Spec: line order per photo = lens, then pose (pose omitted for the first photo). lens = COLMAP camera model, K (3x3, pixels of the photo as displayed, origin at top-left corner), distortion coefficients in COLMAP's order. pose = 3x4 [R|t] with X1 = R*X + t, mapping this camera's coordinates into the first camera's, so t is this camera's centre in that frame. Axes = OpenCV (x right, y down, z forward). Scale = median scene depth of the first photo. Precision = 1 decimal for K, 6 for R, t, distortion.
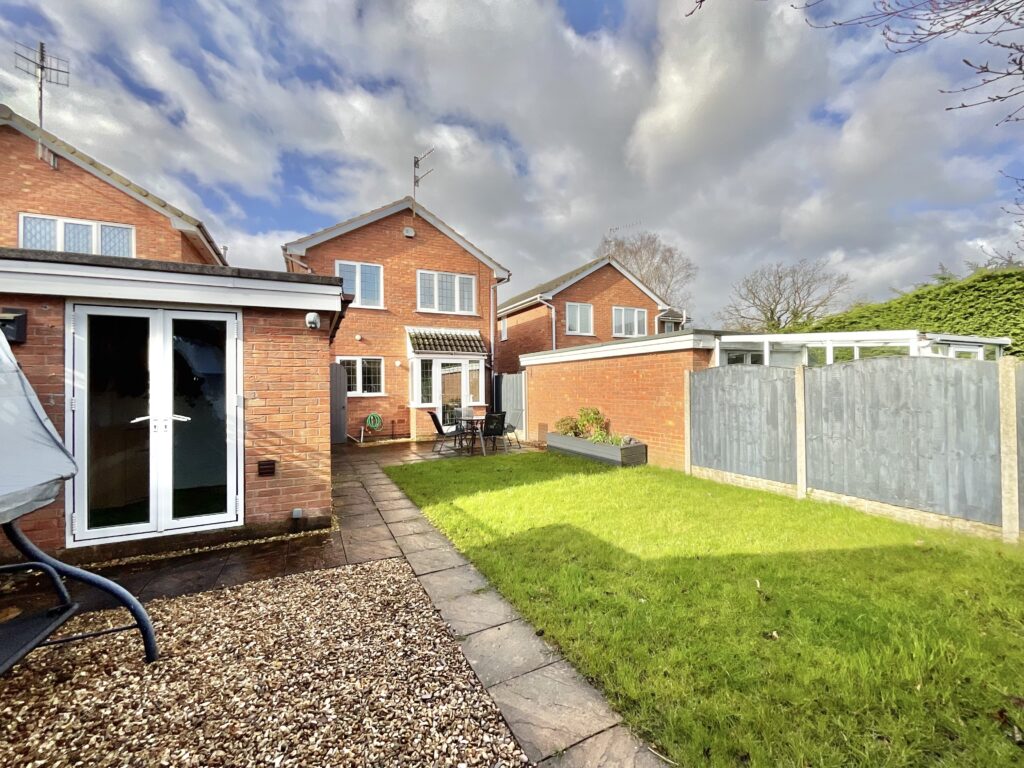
lens RADIAL K [[414.2, 0, 510.9], [0, 414.2, 383.7], [0, 0, 1]] dist [-0.007216, 0.000086]
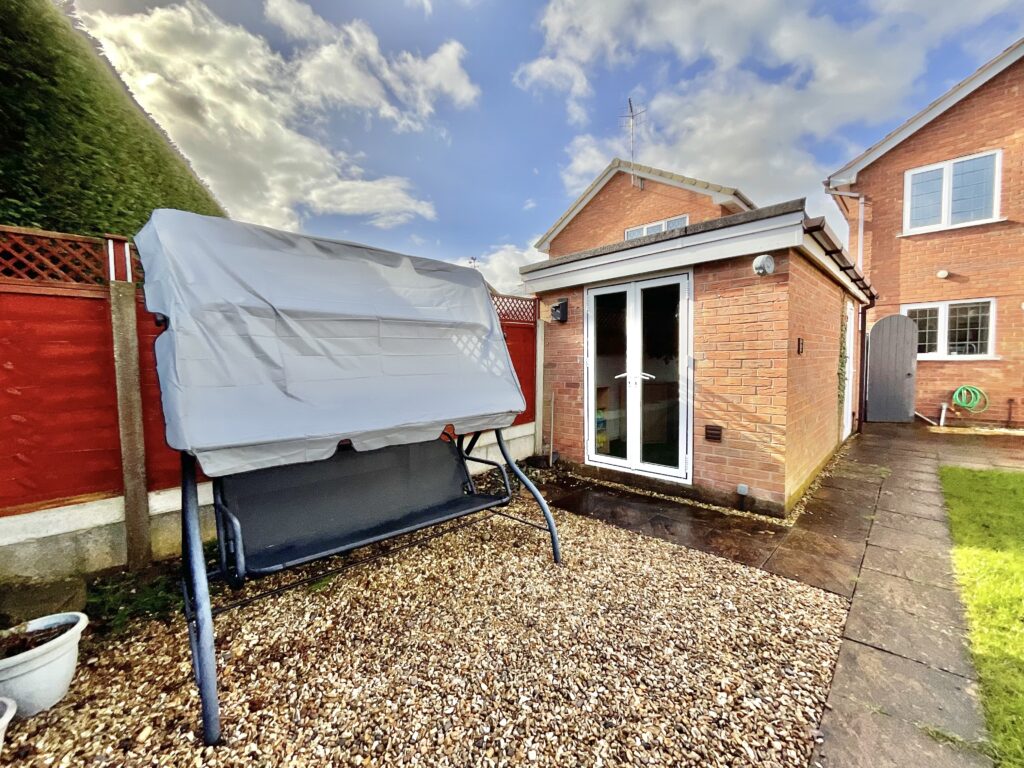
lens RADIAL K [[414.2, 0, 510.9], [0, 414.2, 383.7], [0, 0, 1]] dist [-0.007216, 0.000086]
pose [[0.326119, 0.059787, -0.943436, 0.150777], [0.023212, 0.997191, 0.071217, 0.013247], [0.945044, -0.045124, 0.323815, 0.267945]]
